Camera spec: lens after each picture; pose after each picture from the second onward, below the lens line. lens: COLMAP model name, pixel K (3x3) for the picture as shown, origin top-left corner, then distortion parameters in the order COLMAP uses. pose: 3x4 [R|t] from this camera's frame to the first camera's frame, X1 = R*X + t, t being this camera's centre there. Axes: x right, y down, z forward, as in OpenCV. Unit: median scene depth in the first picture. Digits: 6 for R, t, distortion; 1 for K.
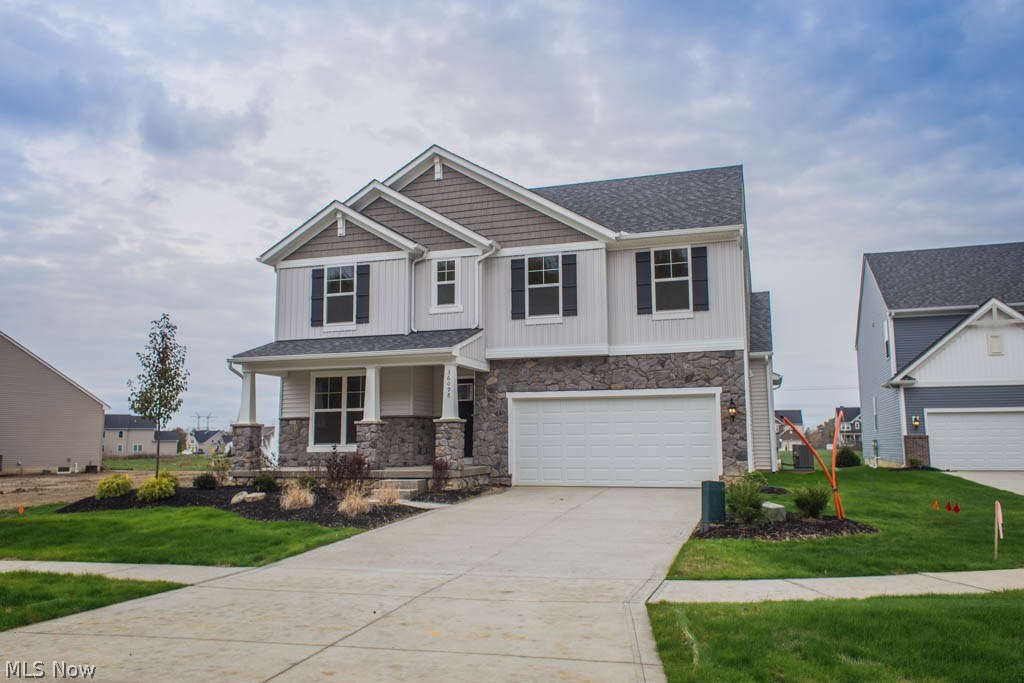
lens RADIAL K [[801.6, 0, 509.1], [0, 801.6, 340.0], [0, 0, 1]] dist [0.042629, -0.028563]
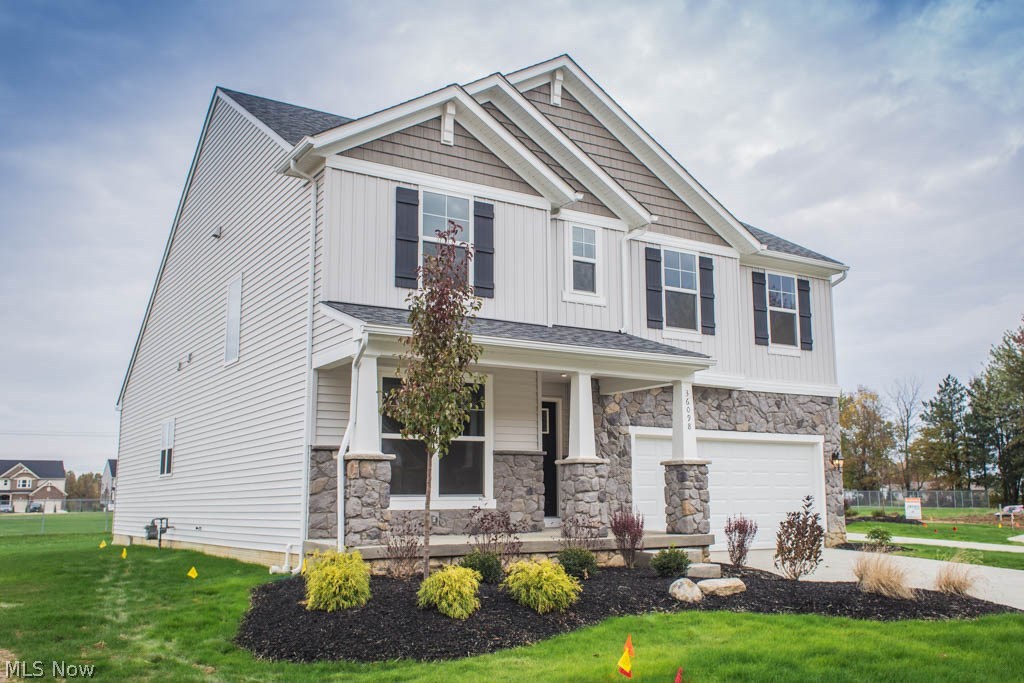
lens RADIAL K [[936.7, 0, 549.8], [0, 936.7, 353.1], [0, 0, 1]] dist [0.045869, -0.005243]
pose [[0.622996, 0.123091, 0.772479, -0.712512], [-0.099359, 0.991995, -0.077938, 0.073447], [-0.775889, -0.028197, 0.630239, 0.524340]]
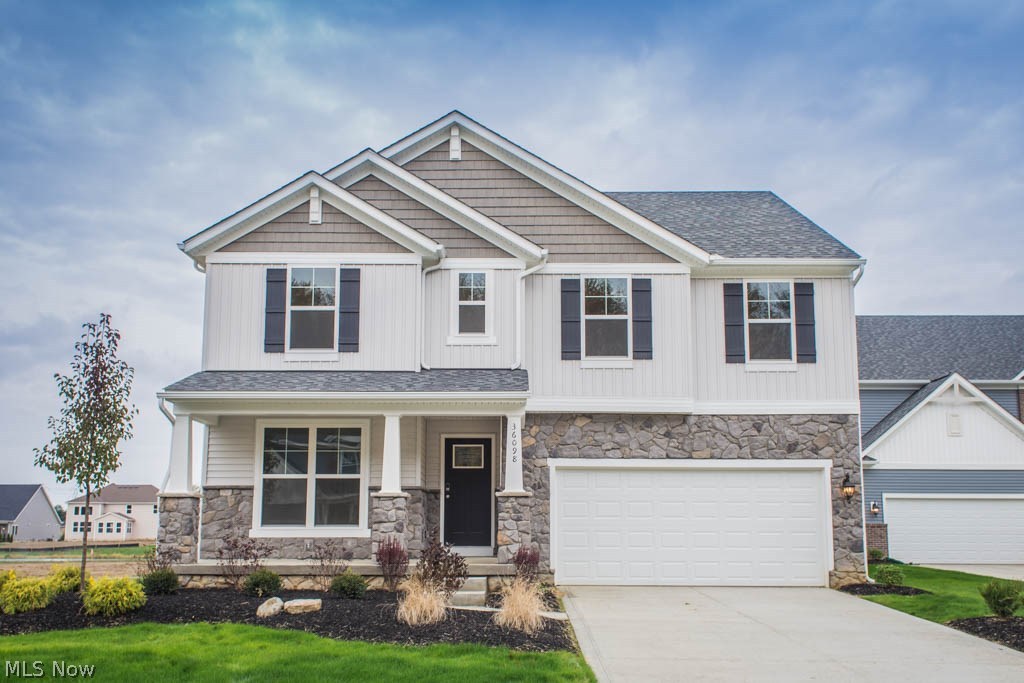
lens RADIAL K [[974.1, 0, 510.7], [0, 974.1, 399.8], [0, 0, 1]] dist [0.042917, -0.009248]
pose [[0.951870, 0.050266, 0.302352, -0.309361], [-0.048621, 0.998733, -0.012968, 0.025059], [-0.302621, -0.002357, 0.953108, 0.158573]]
